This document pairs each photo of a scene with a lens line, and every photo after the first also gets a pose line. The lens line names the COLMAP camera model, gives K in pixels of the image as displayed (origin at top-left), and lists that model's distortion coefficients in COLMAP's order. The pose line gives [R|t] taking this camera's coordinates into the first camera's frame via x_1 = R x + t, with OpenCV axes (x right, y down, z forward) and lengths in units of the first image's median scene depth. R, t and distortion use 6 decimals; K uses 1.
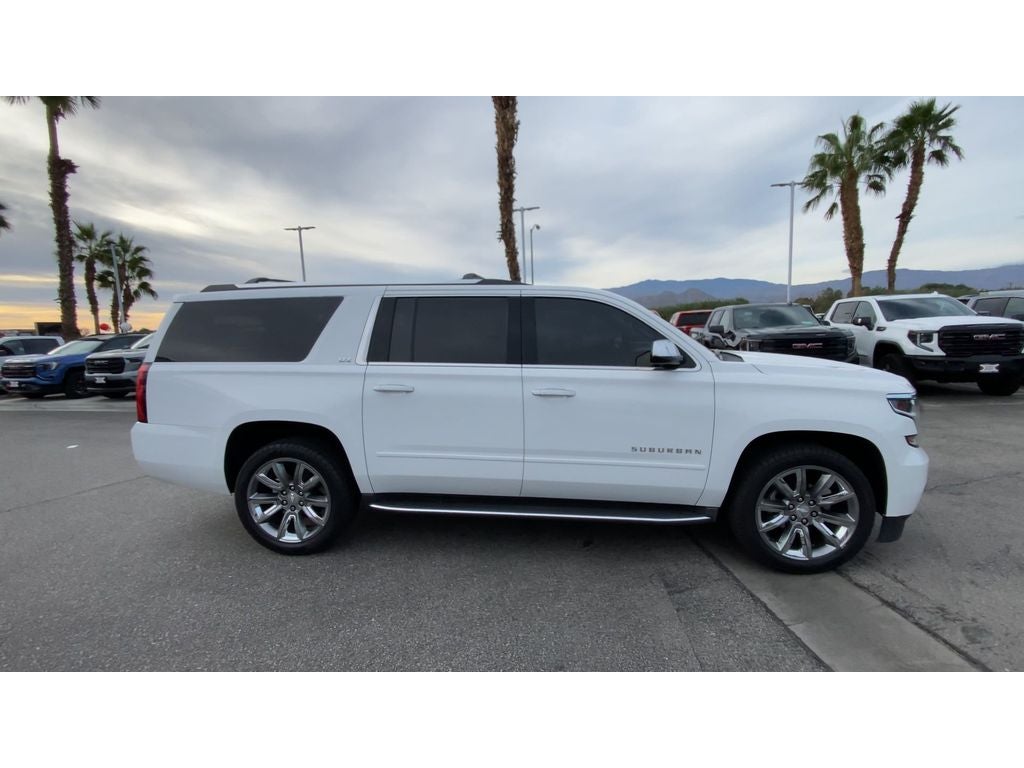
lens RADIAL K [[465.9, 0, 512.0], [0, 465.9, 384.0], [0, 0, 1]] dist [0.000760, -0.020361]
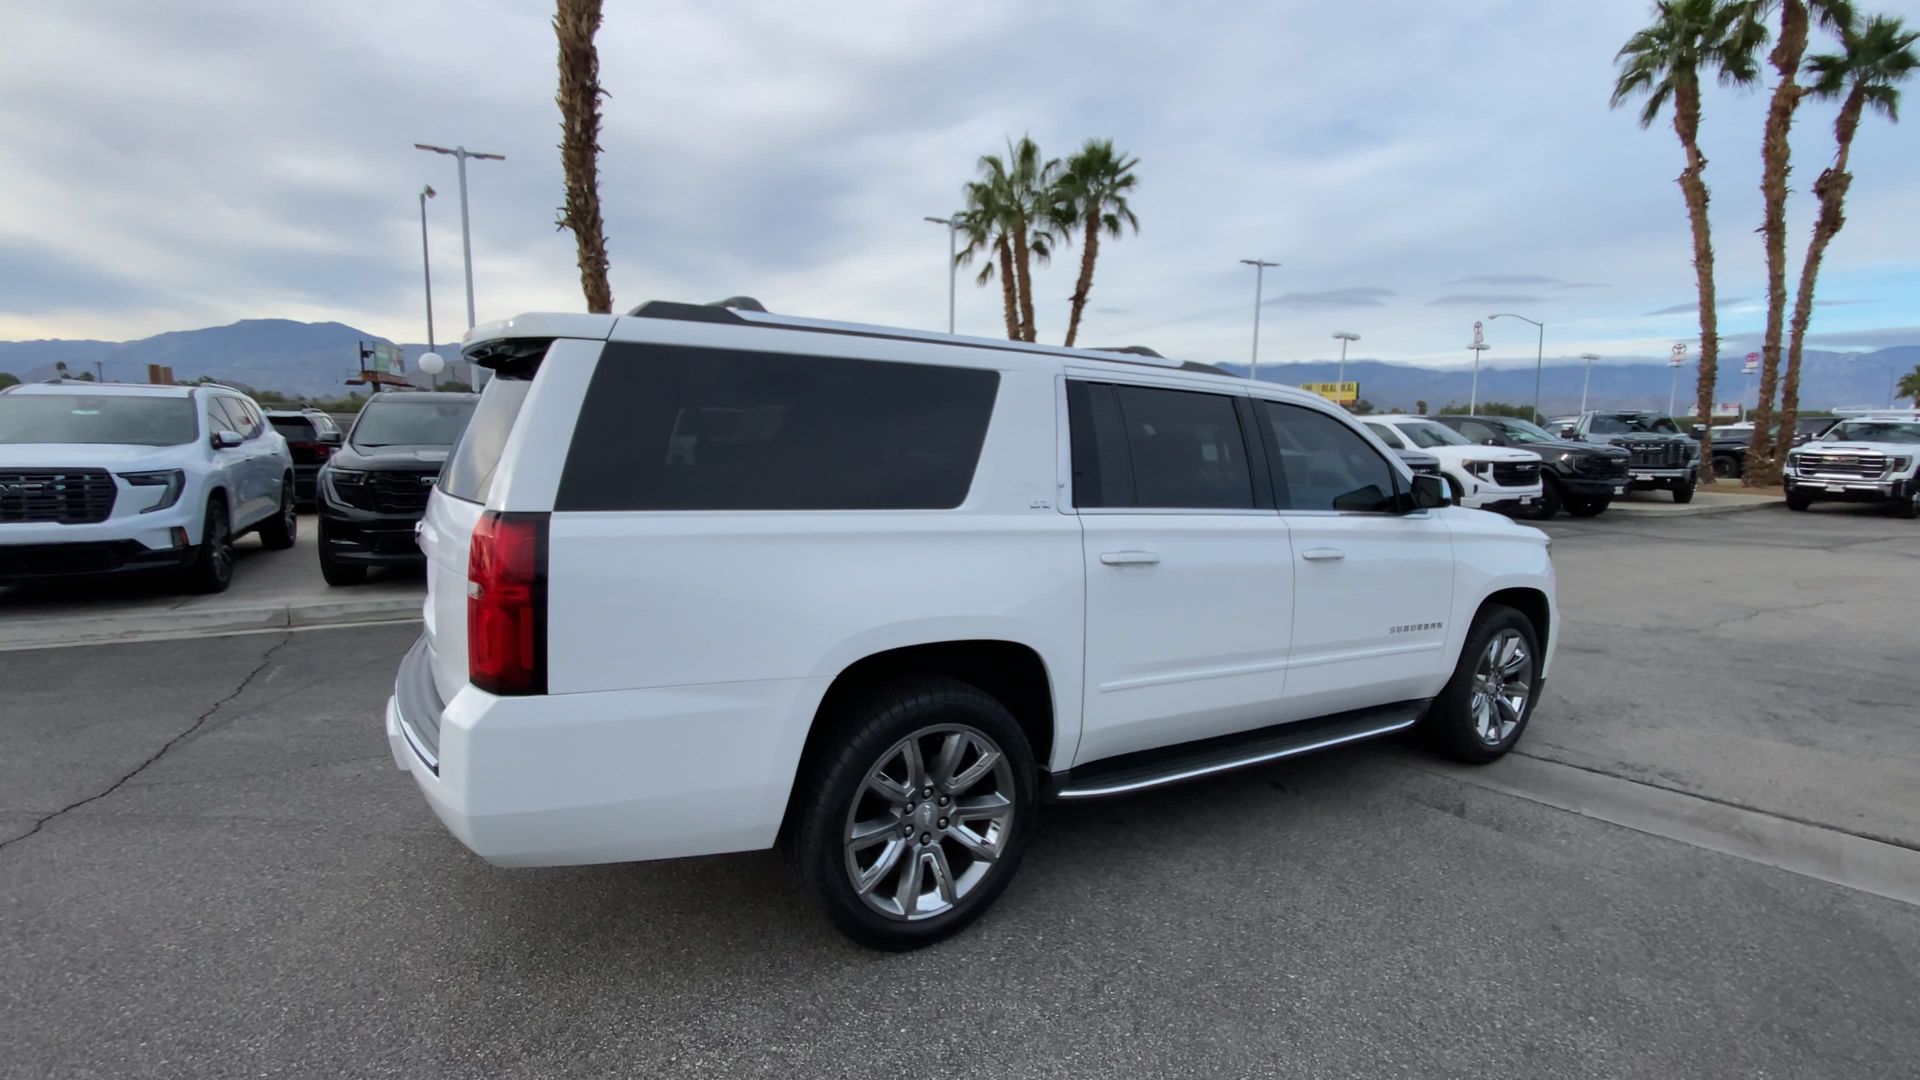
lens RADIAL K [[874.6, 0, 959.9], [0, 874.6, 539.1], [0, 0, 1]] dist [-0.000144, -0.020018]
pose [[0.769127, -0.020038, 0.638781, -0.282939], [0.017384, 0.999794, 0.010431, -0.007172], [-0.638859, 0.003082, 0.769318, 0.099259]]
